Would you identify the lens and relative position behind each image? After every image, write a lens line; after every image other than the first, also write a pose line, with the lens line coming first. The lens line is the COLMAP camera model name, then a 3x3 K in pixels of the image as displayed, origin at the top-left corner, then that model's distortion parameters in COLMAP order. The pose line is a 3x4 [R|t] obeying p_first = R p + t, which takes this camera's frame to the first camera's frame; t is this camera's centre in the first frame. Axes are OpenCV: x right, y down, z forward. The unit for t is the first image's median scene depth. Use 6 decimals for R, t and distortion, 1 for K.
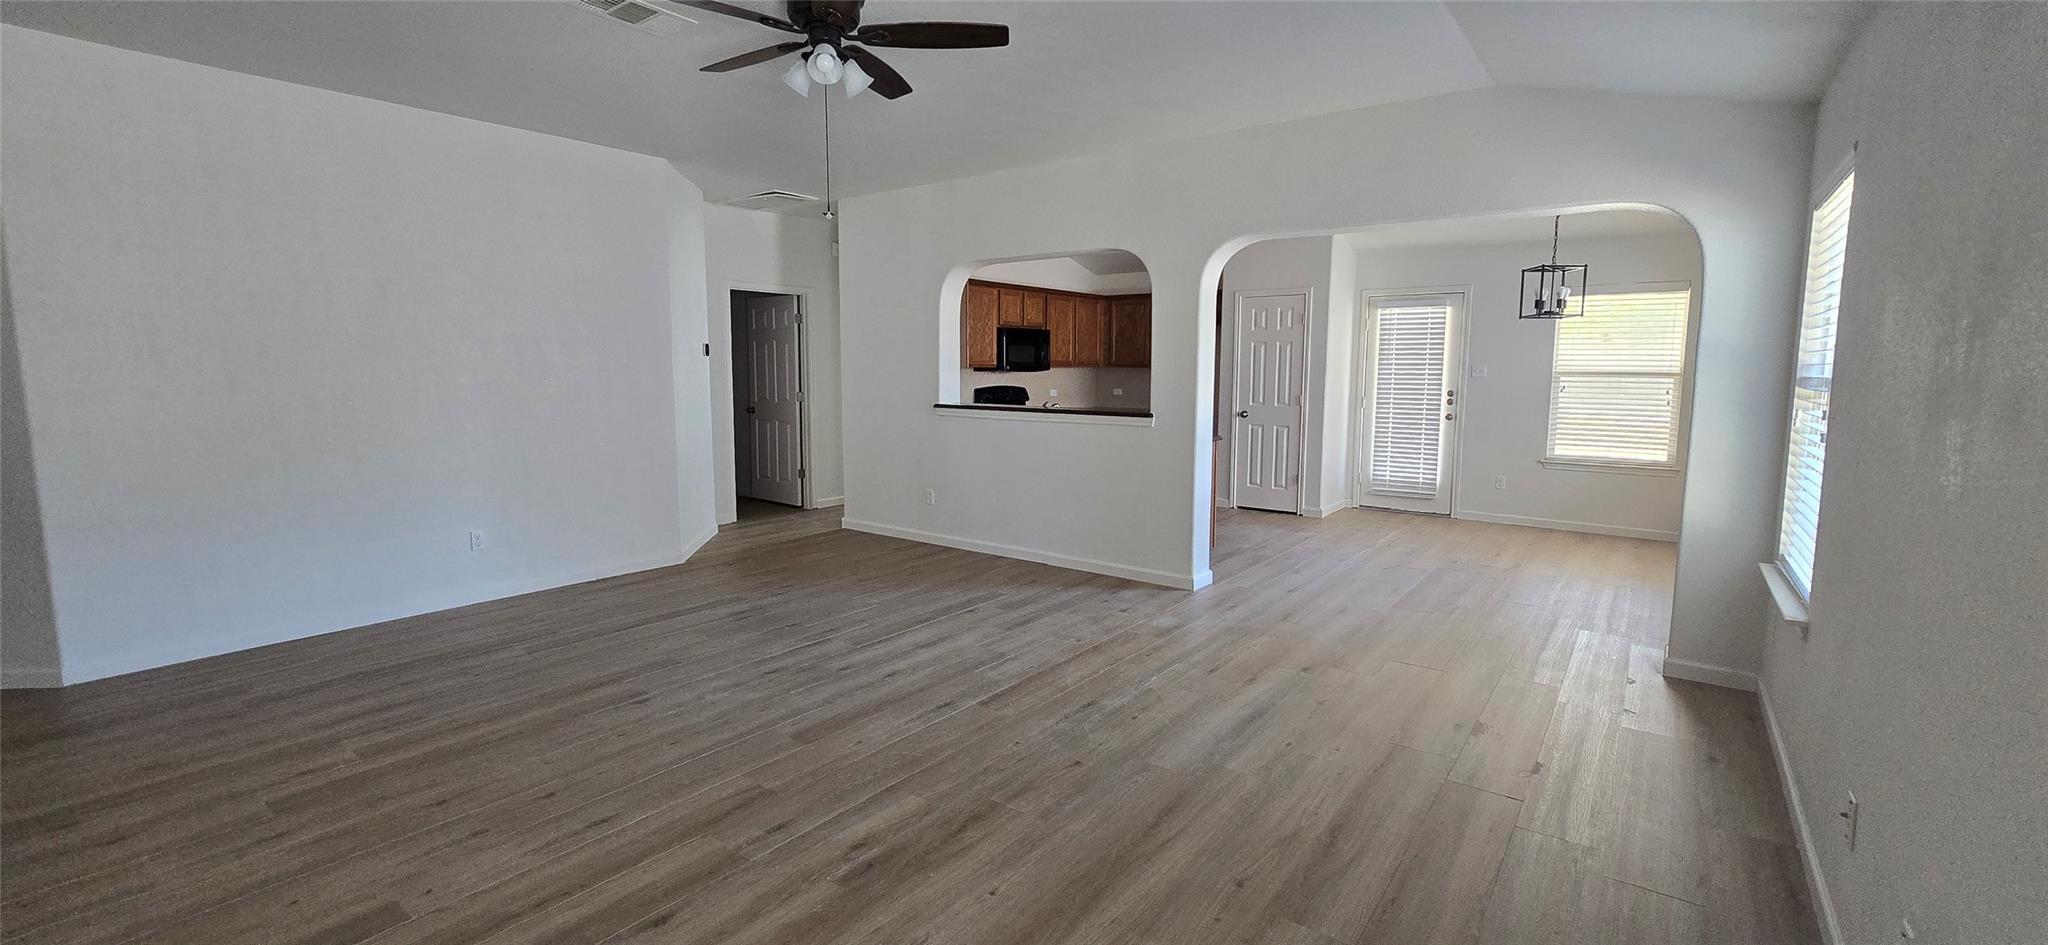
lens RADIAL K [[839.0, 0, 1025.2], [0, 839.0, 468.0], [0, 0, 1]] dist [0.000284, -0.000895]
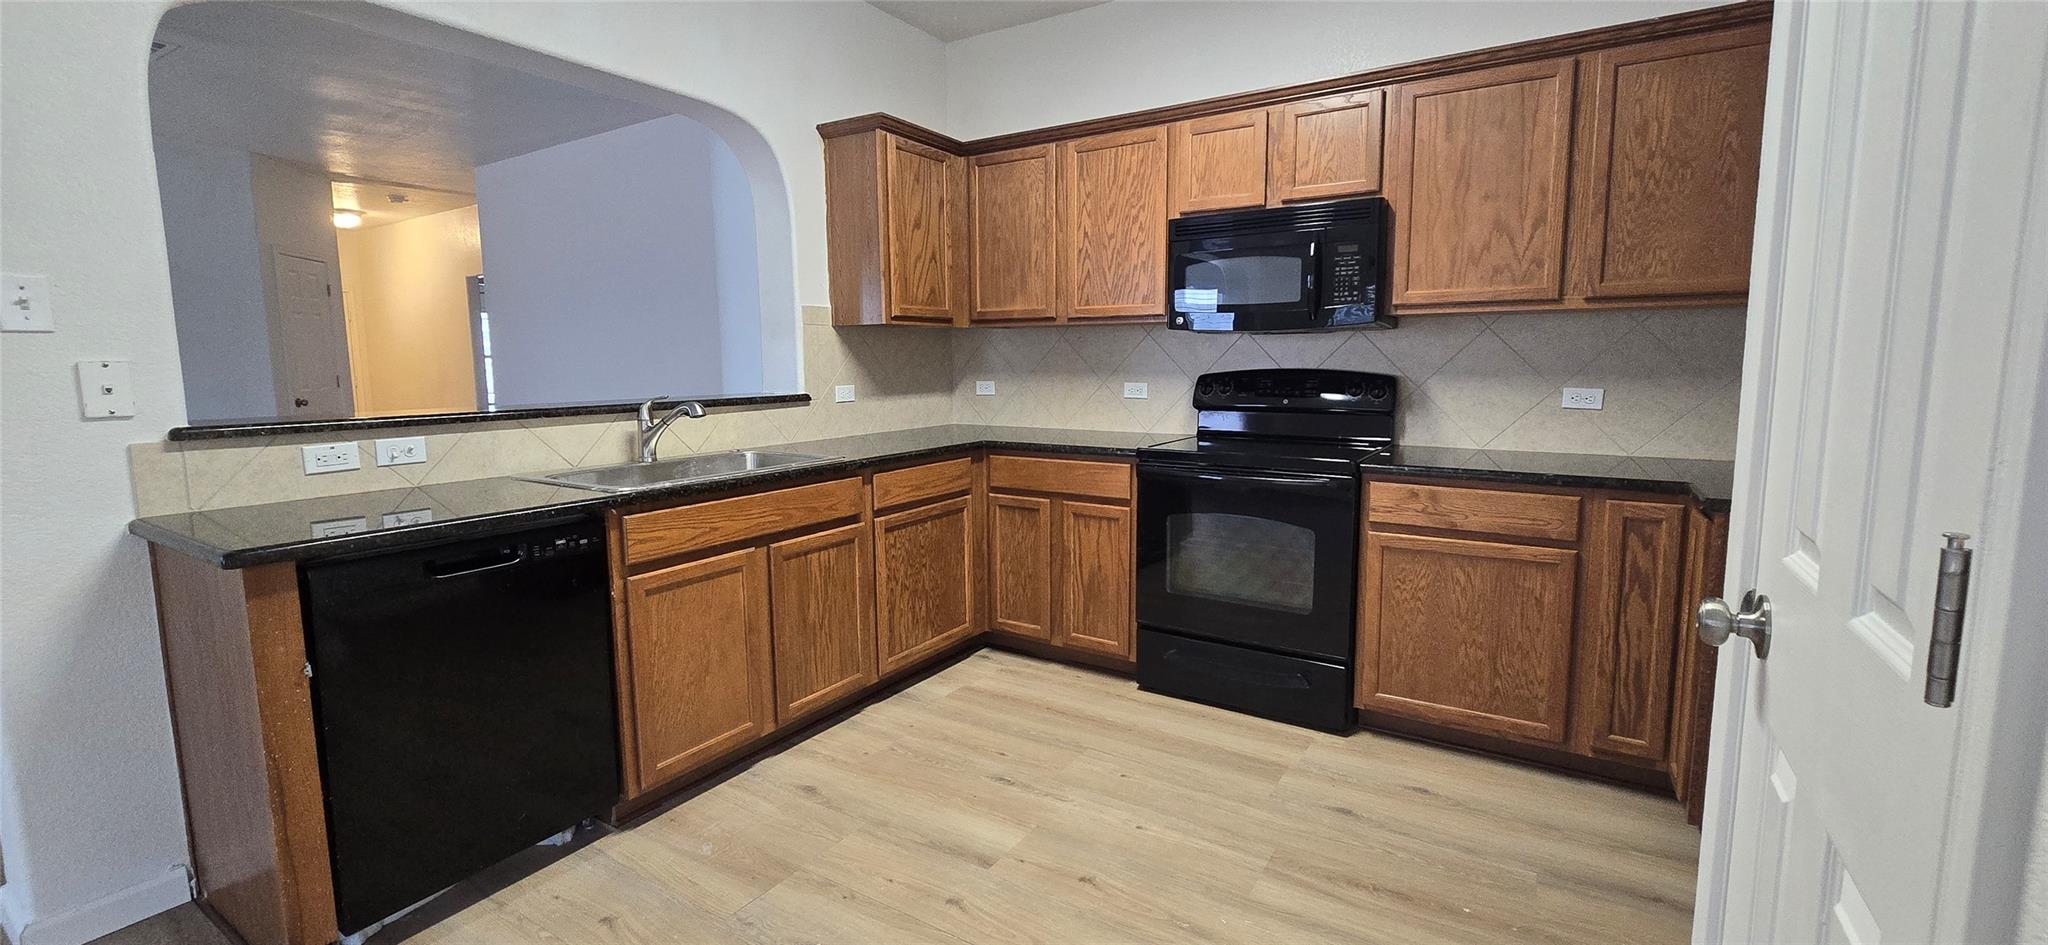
lens RADIAL K [[839.0, 0, 1033.4], [0, 839.0, 461.4], [0, 0, 1]] dist [0.000284, -0.000895]
pose [[0.084236, 0.116170, -0.989651, 0.398698], [-0.115609, 0.987613, 0.106090, -0.094881], [0.989717, 0.105476, 0.096623, 0.966366]]
